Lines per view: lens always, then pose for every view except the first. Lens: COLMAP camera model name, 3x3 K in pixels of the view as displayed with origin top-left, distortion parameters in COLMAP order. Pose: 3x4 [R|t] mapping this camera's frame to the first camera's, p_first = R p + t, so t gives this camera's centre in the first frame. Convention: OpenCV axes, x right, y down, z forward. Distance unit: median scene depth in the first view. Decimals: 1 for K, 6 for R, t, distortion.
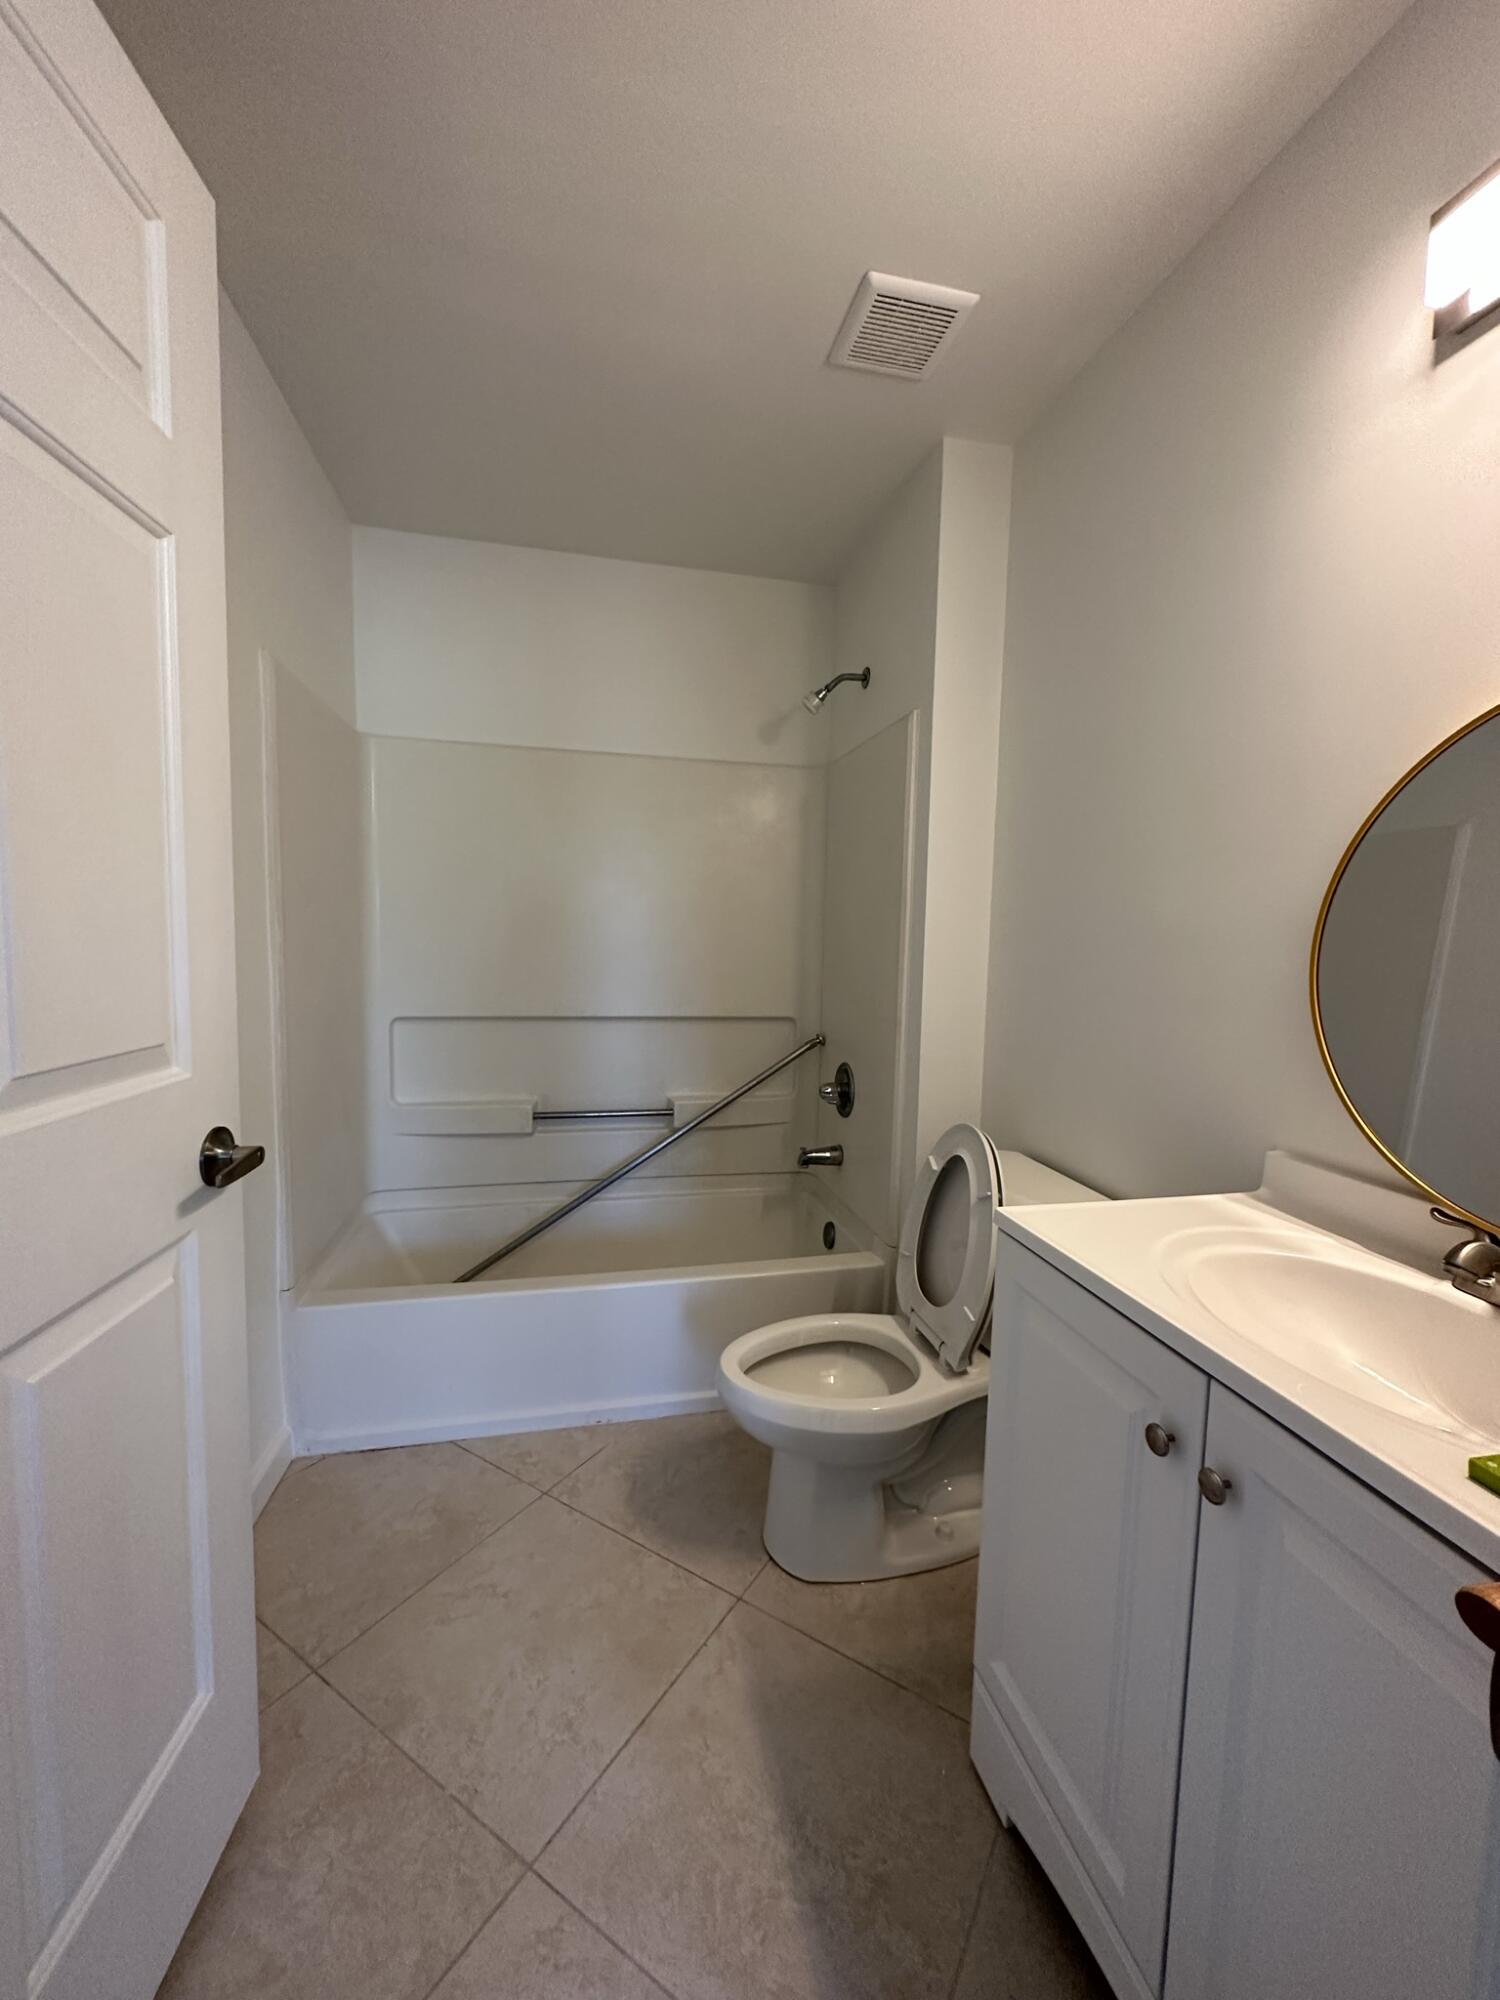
lens RADIAL K [[790.8, 0, 750.0], [0, 790.8, 1000.0], [0, 0, 1]] dist [-0.001383, -0.000308]
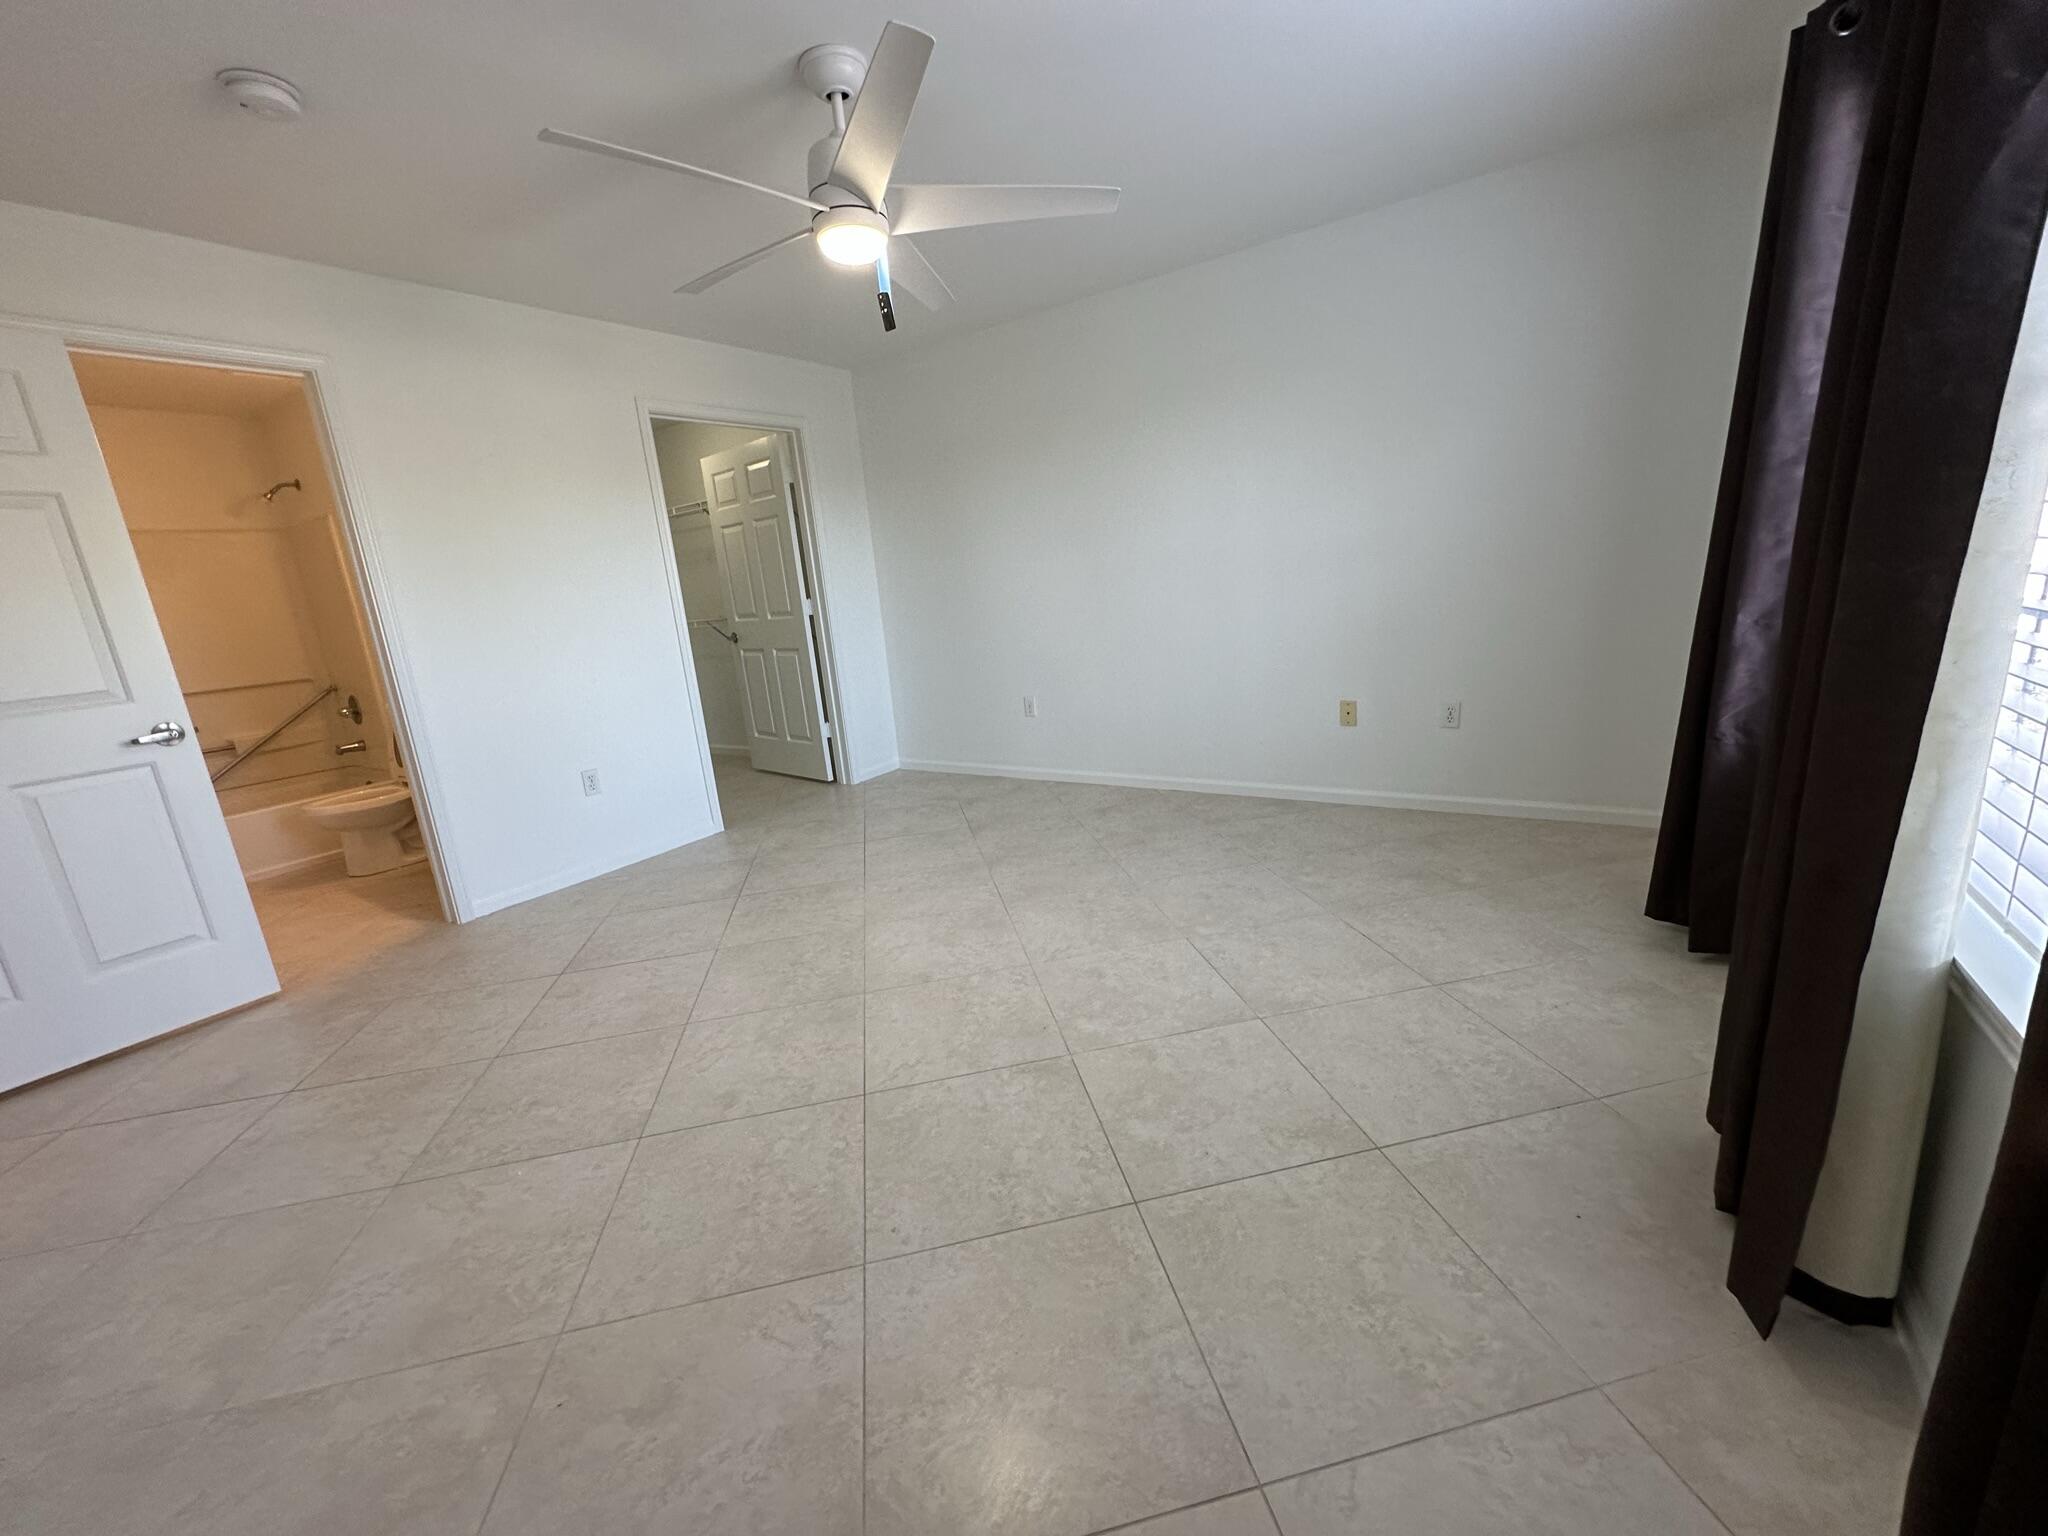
lens RADIAL K [[809.7, 0, 1024.0], [0, 809.7, 768.0], [0, 0, 1]] dist [-0.001383, -0.000308]
pose [[0.729191, -0.239964, 0.640857, 0.013220], [0.153844, 0.970013, 0.188166, 0.122158], [-0.666793, -0.038617, 0.744242, -1.382360]]
